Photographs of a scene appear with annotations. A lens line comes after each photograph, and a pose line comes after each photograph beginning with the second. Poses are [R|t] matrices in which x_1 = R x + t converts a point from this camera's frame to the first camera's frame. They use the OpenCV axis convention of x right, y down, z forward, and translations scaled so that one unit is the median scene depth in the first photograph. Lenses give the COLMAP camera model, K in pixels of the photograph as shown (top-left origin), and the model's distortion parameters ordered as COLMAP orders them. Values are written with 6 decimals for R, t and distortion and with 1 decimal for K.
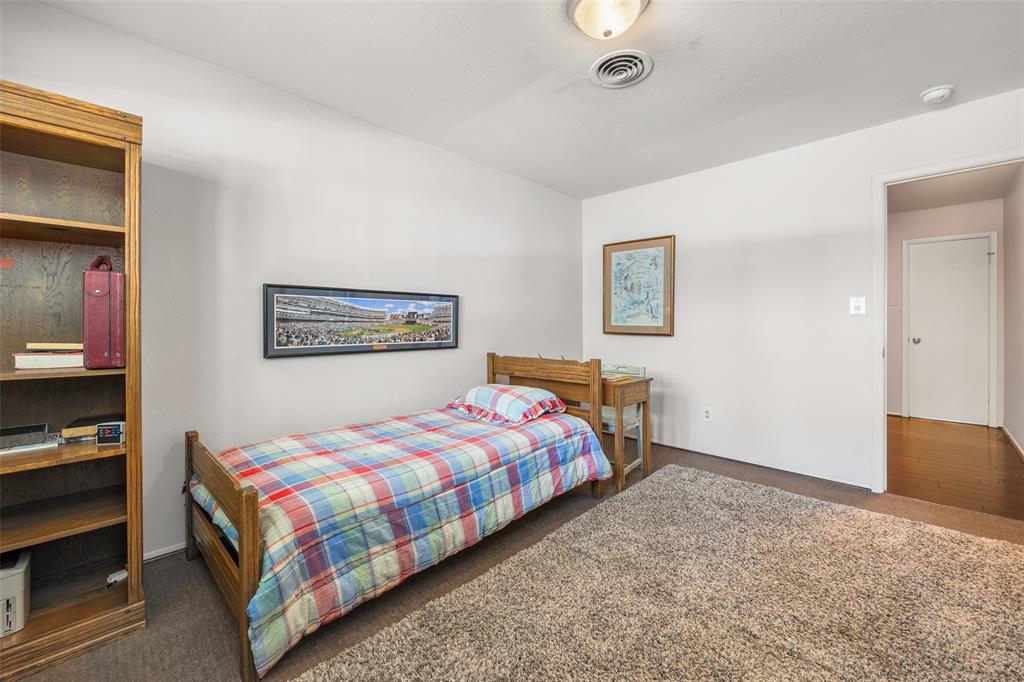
lens RADIAL K [[419.5, 0, 506.1], [0, 419.5, 324.0], [0, 0, 1]] dist [-0.000297, -0.000025]
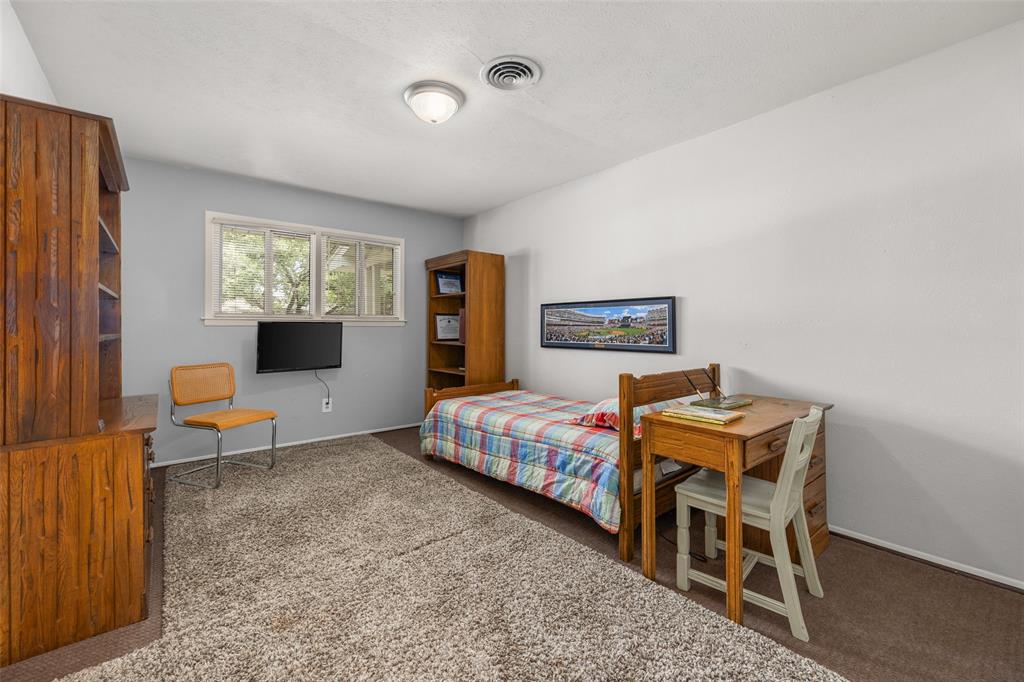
lens RADIAL K [[419.5, 0, 506.1], [0, 419.5, 324.0], [0, 0, 1]] dist [-0.000297, -0.000025]
pose [[-0.099401, -0.007116, -0.995022, 0.928375], [0.000352, 0.999974, -0.007187, -0.001061], [0.995047, -0.001065, -0.099396, 0.809243]]
